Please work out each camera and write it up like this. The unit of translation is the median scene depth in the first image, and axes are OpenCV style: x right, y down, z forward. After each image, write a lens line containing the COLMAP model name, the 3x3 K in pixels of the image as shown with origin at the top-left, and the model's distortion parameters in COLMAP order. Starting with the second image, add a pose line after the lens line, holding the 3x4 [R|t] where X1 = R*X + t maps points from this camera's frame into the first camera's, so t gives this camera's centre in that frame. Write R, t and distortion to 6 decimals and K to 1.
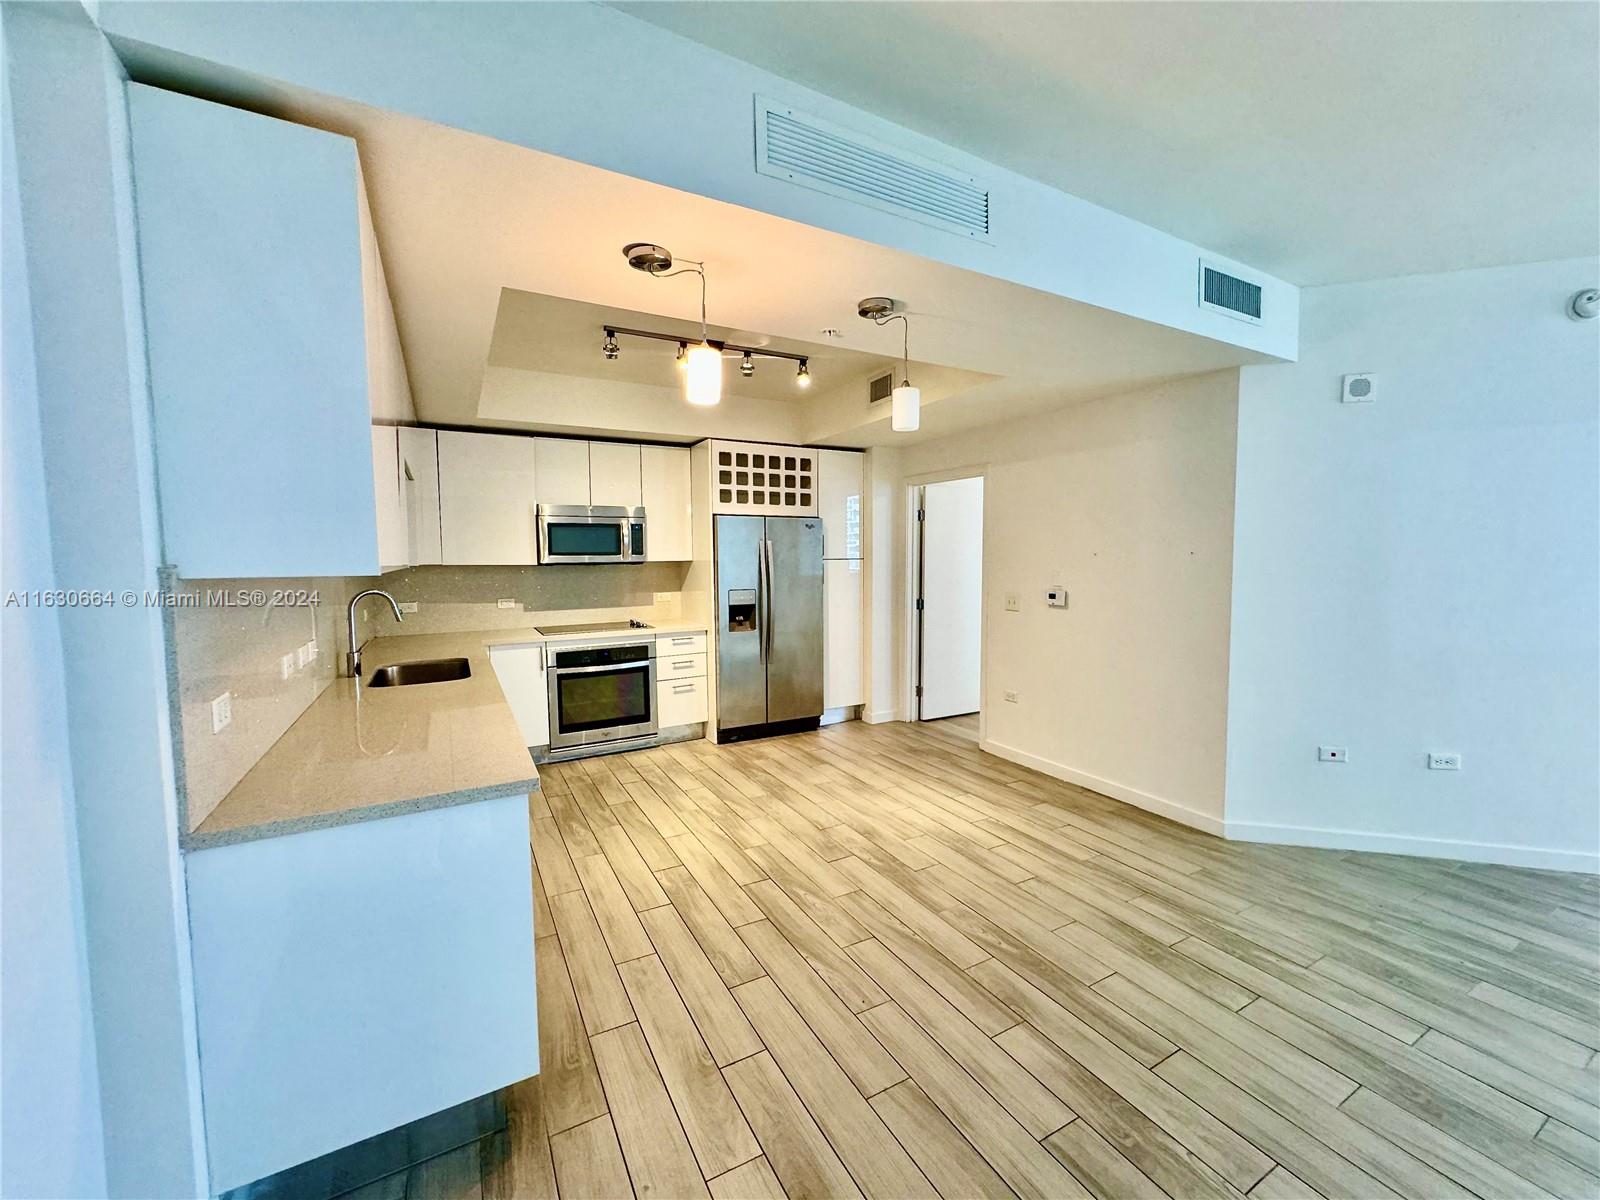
lens RADIAL K [[638.3, 0, 800.0], [0, 638.3, 600.0], [0, 0, 1]] dist [-0.000488, -0.000178]
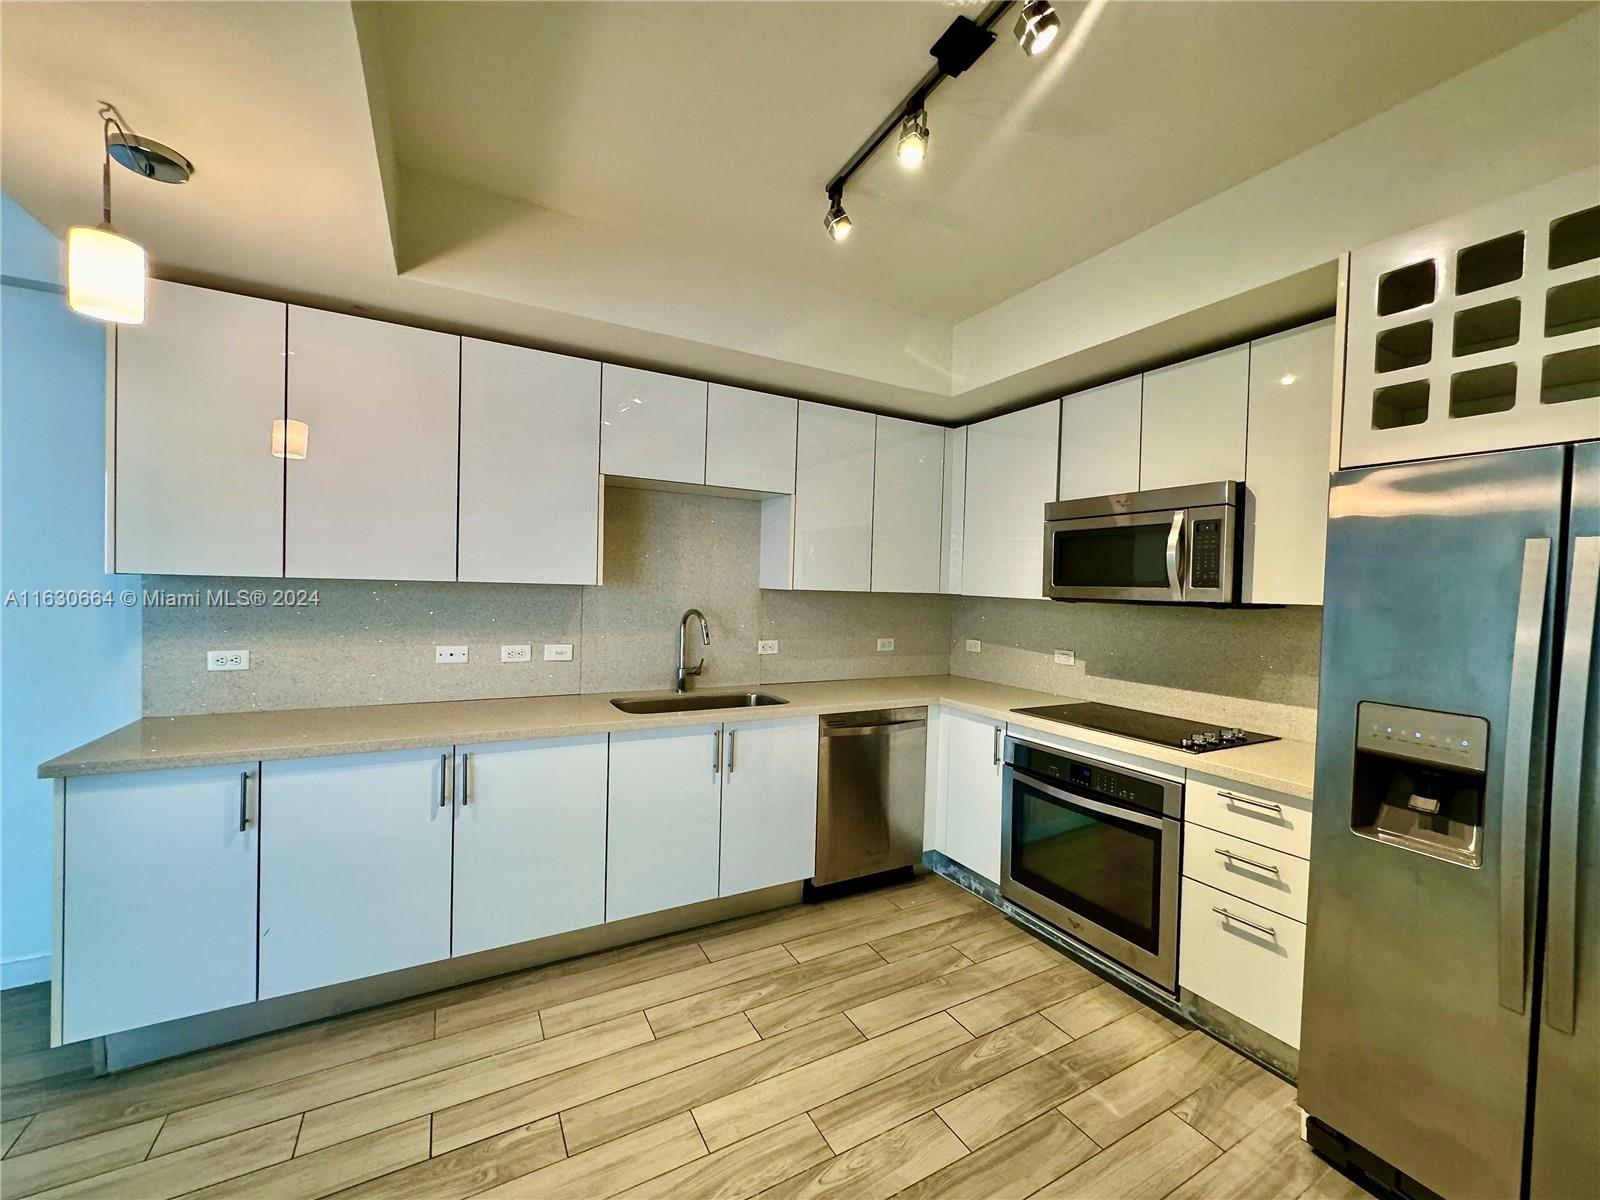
lens RADIAL K [[638.3, 0, 800.0], [0, 638.3, 600.0], [0, 0, 1]] dist [-0.000488, -0.000178]
pose [[-0.000630, 0.031364, -0.999508, 0.317772], [-0.096594, 0.994832, 0.031278, -0.074762], [0.995324, 0.096566, 0.002402, 1.106902]]
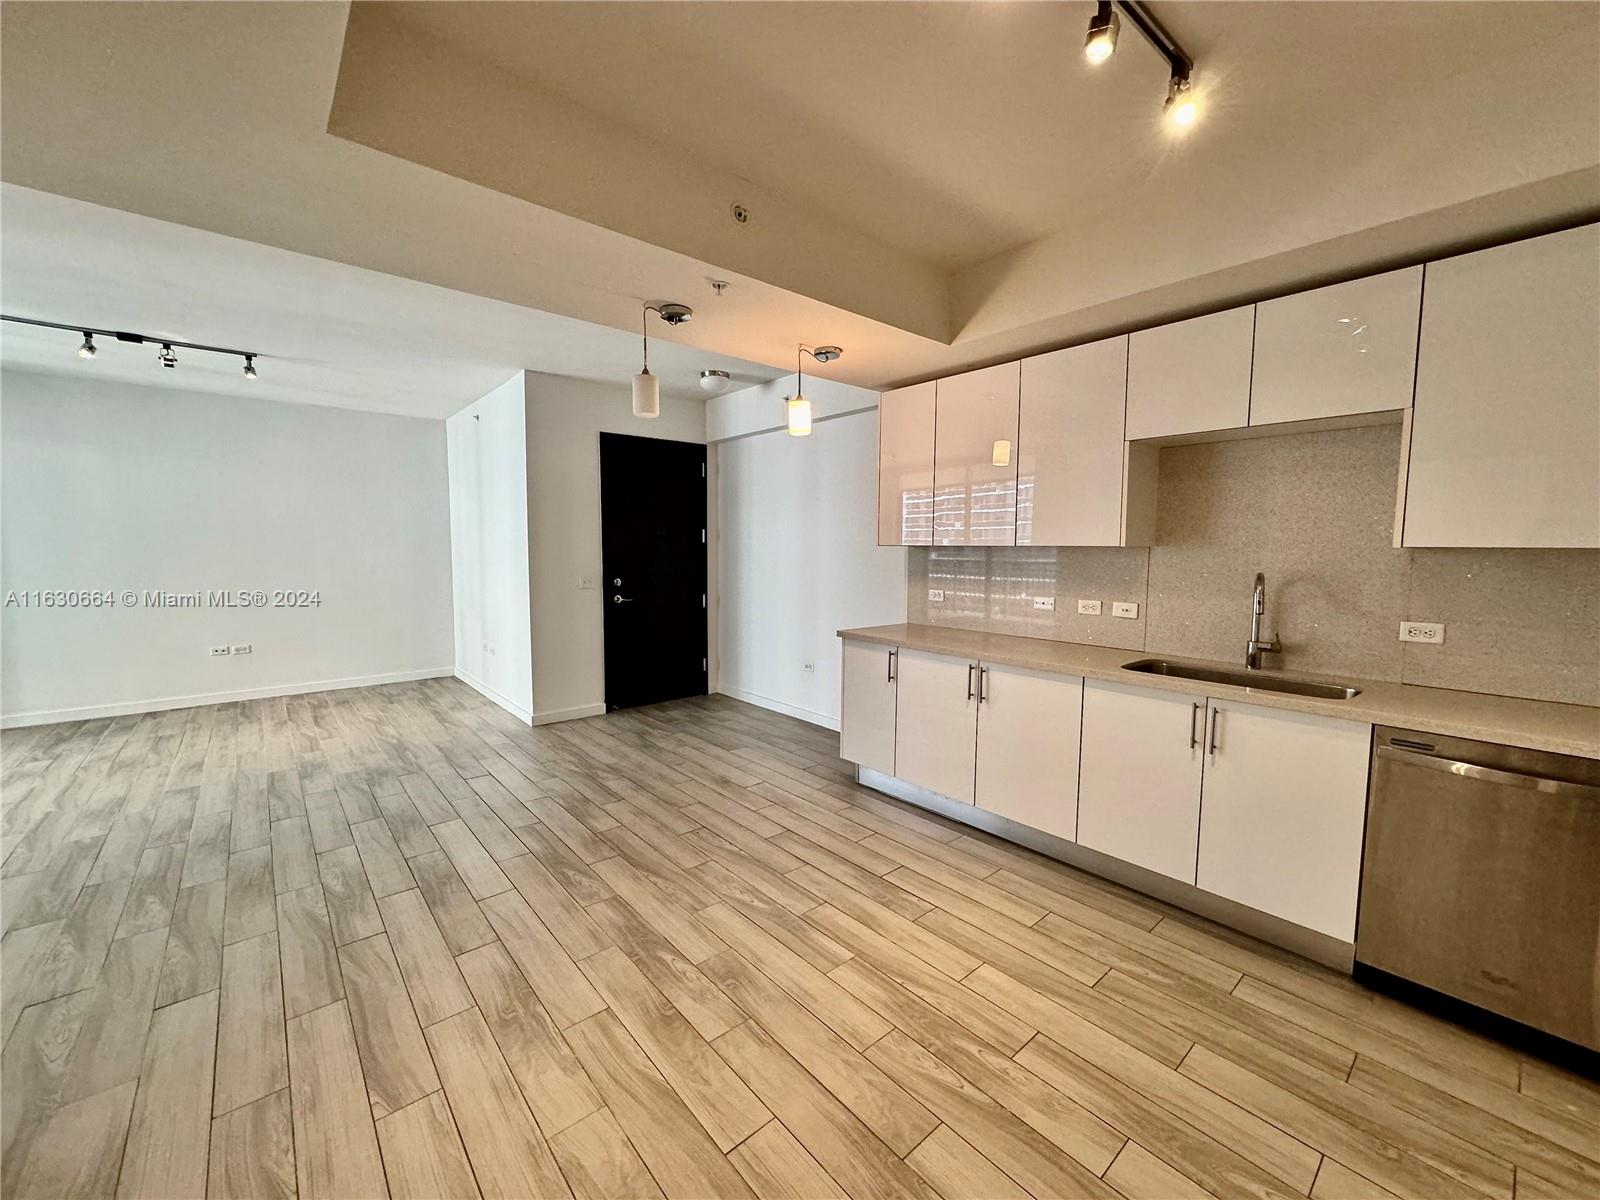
lens RADIAL K [[638.3, 0, 800.0], [0, 638.3, 600.0], [0, 0, 1]] dist [-0.000488, -0.000178]
pose [[-0.978973, 0.021606, -0.202842, 0.105178], [-0.009982, 0.988110, 0.153423, -0.100898], [0.203745, 0.152221, -0.967118, 1.627835]]
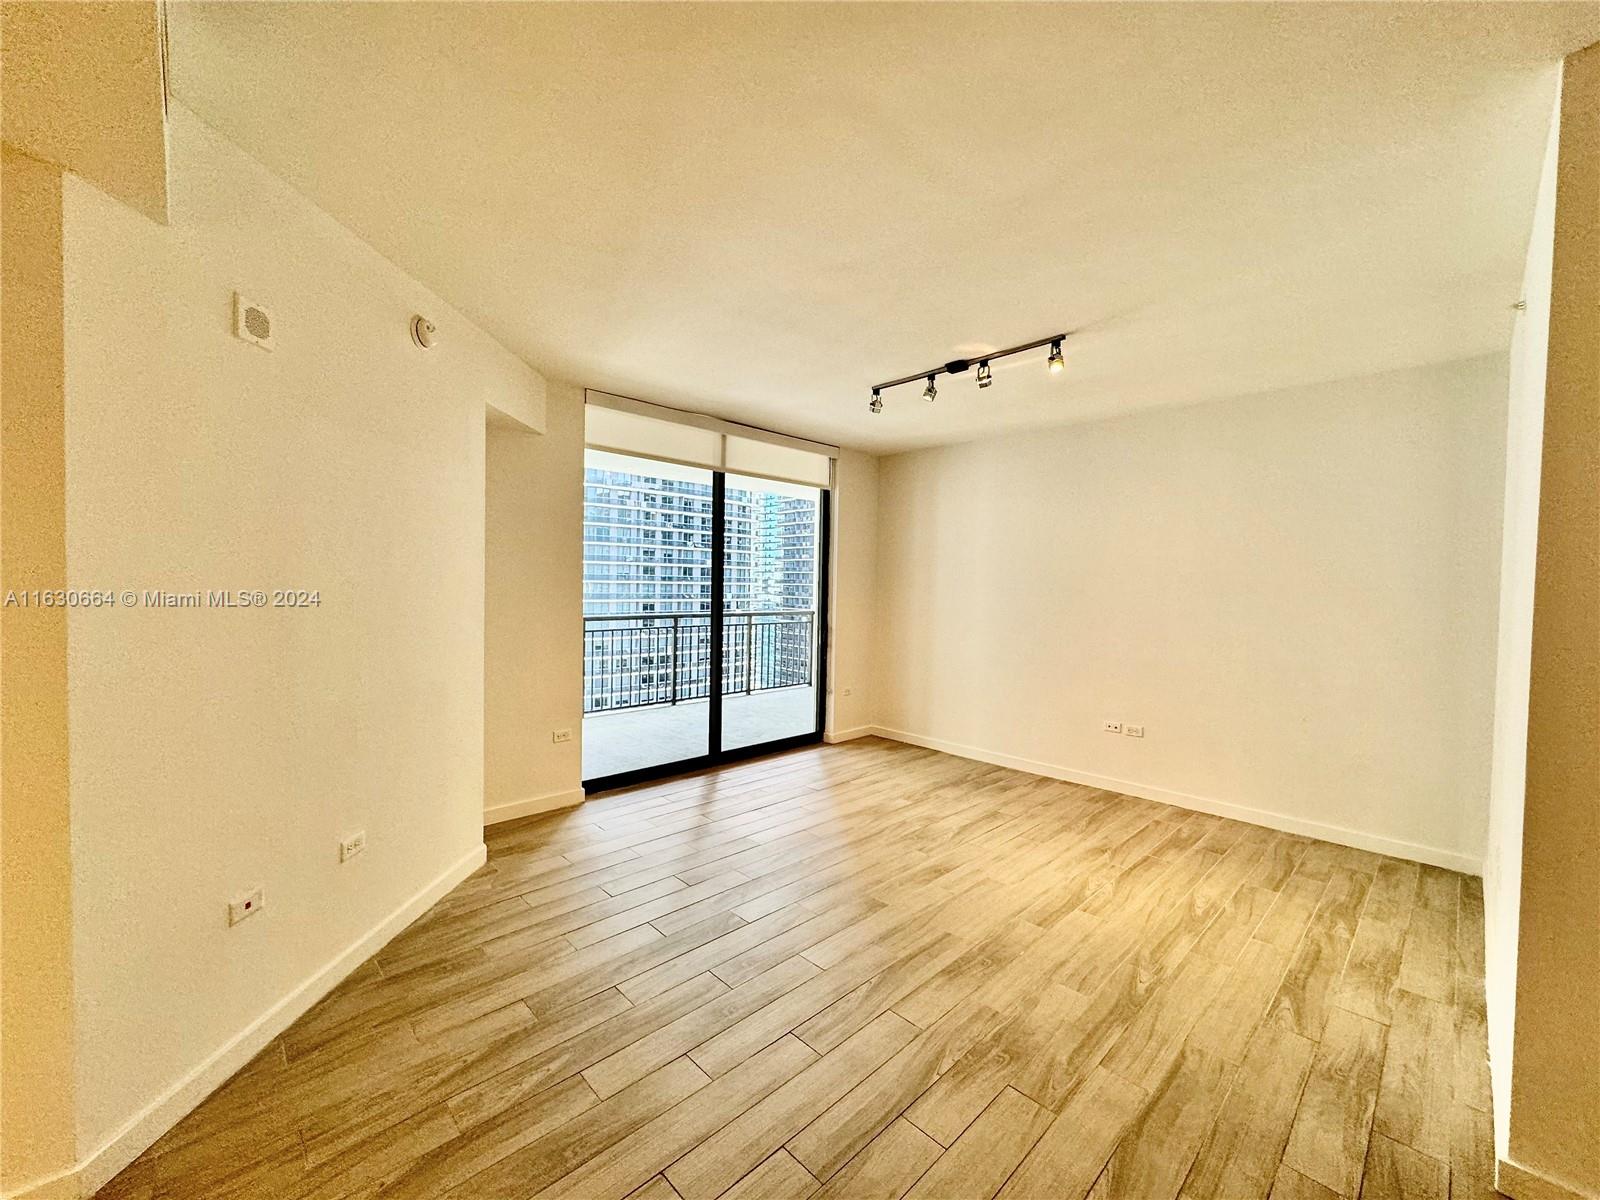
lens RADIAL K [[638.3, 0, 800.0], [0, 638.3, 600.0], [0, 0, 1]] dist [-0.000488, -0.000178]
pose [[-0.253099, -0.018636, 0.967261, 0.108029], [0.051588, 0.998132, 0.032729, -0.045652], [-0.966064, 0.058183, -0.251665, 0.623476]]
